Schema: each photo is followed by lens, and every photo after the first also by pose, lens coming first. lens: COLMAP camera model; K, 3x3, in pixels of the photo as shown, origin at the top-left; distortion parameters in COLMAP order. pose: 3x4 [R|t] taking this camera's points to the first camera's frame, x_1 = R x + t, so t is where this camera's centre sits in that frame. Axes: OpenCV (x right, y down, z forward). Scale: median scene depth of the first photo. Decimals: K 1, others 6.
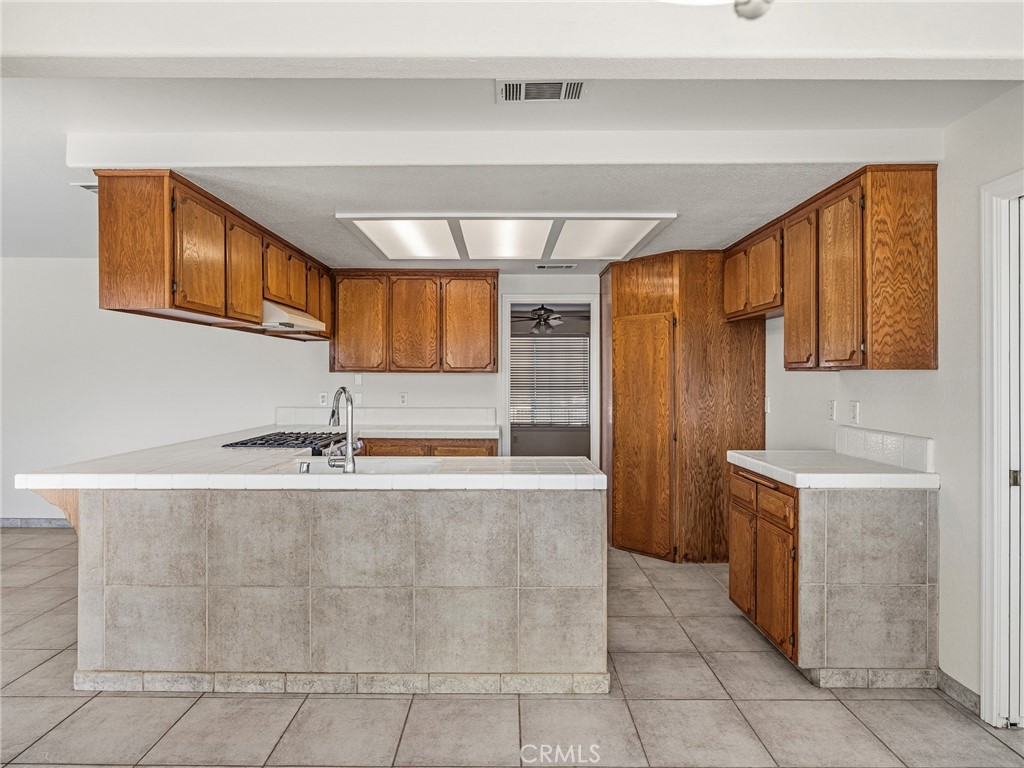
lens RADIAL K [[611.4, 0, 512.0], [0, 611.4, 384.0], [0, 0, 1]] dist [-0.001145, 0.000195]
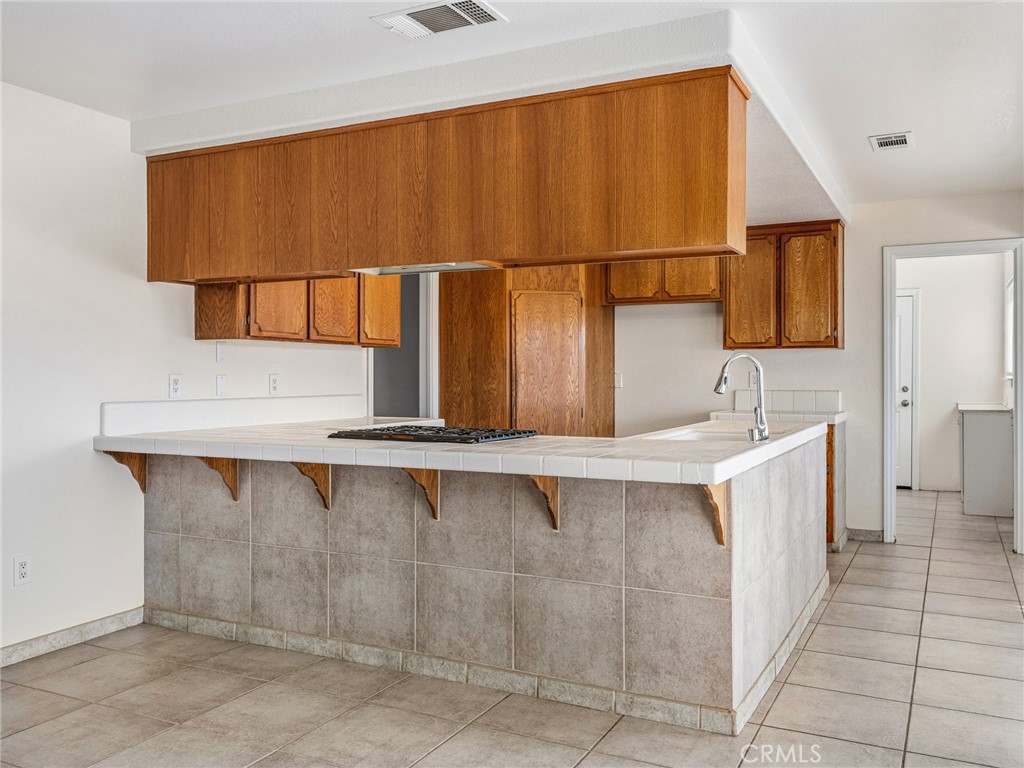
lens RADIAL K [[842.0, 0, 512.0], [0, 842.0, 384.0], [0, 0, 1]] dist [0.002658, 0.001971]
pose [[0.459389, -0.011443, 0.888162, -1.510837], [0.014507, 0.999880, 0.005379, 0.040987], [-0.888117, 0.010414, 0.459500, 0.642865]]
